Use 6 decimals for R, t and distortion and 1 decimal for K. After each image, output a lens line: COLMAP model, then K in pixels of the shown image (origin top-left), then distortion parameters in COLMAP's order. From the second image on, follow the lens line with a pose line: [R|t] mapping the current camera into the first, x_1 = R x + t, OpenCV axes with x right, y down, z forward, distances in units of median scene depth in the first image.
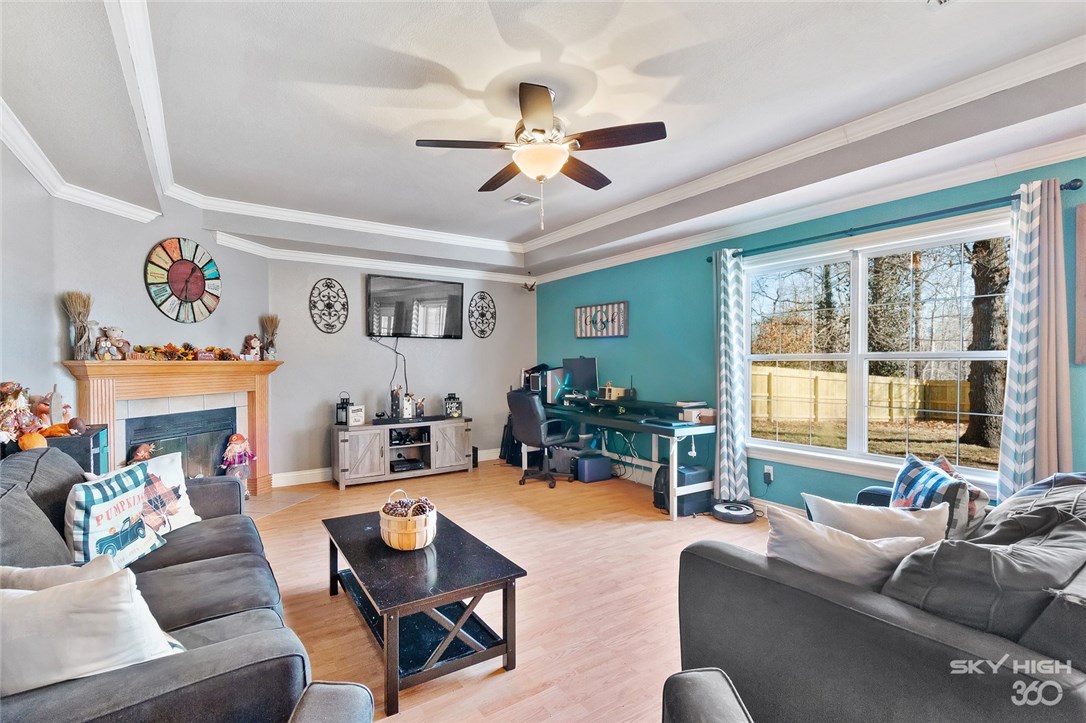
lens RADIAL K [[495.0, 0, 533.3], [0, 495.0, 365.5], [0, 0, 1]] dist [0.002592, 0.000003]
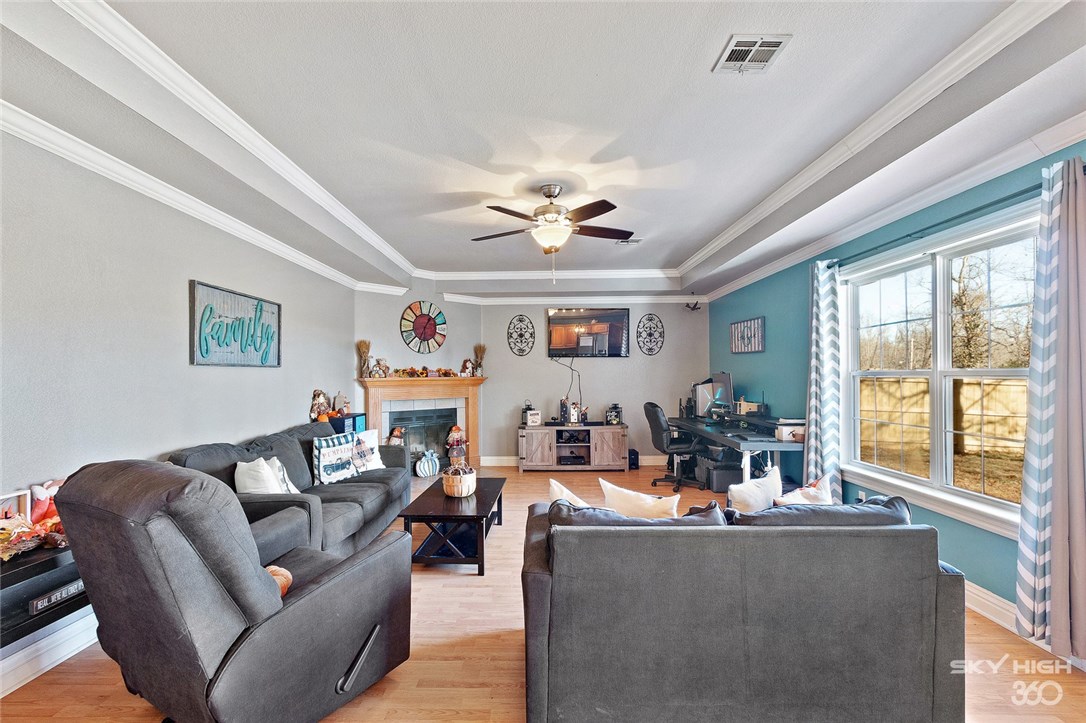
lens RADIAL K [[495.0, 0, 533.3], [0, 495.0, 365.5], [0, 0, 1]] dist [0.002592, 0.000003]
pose [[0.821949, -0.013588, -0.569400, 0.462671], [0.000794, 0.999742, -0.022711, -0.010462], [0.569561, 0.018216, 0.821747, -0.100940]]
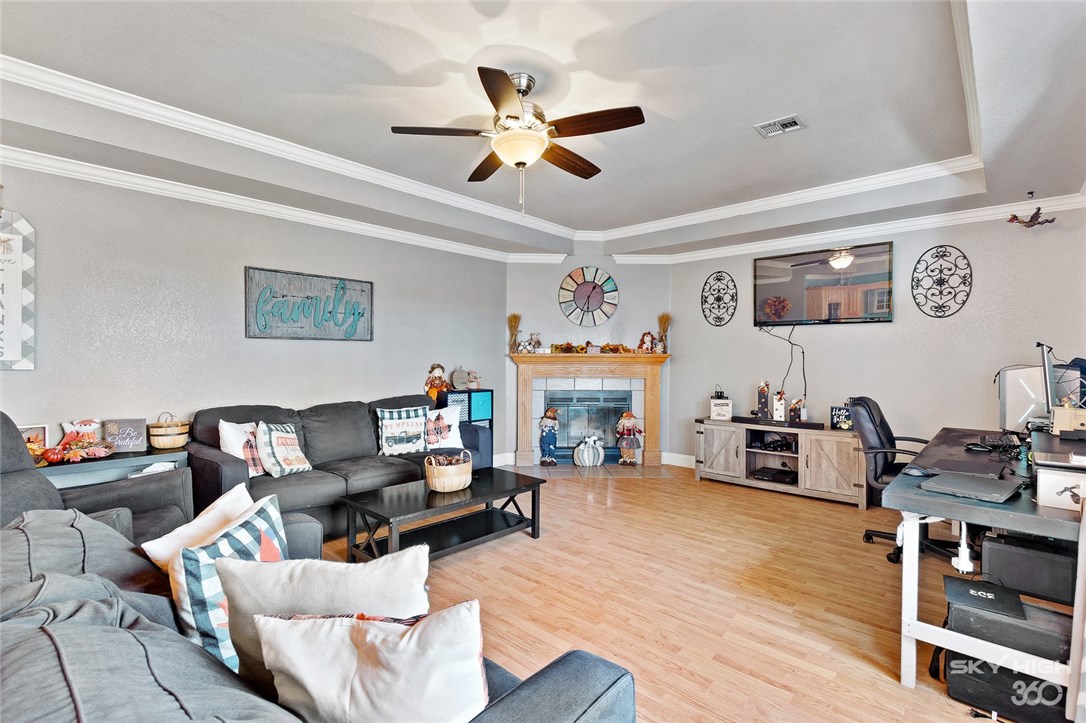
lens RADIAL K [[502.6, 0, 531.8], [0, 502.6, 359.9], [0, 0, 1]] dist [0.000614, 0.000093]
pose [[0.230236, 0.008752, -0.973096, 0.605197], [-0.008689, 0.999938, 0.006938, -0.000481], [0.973096, 0.006858, 0.230297, 0.485055]]
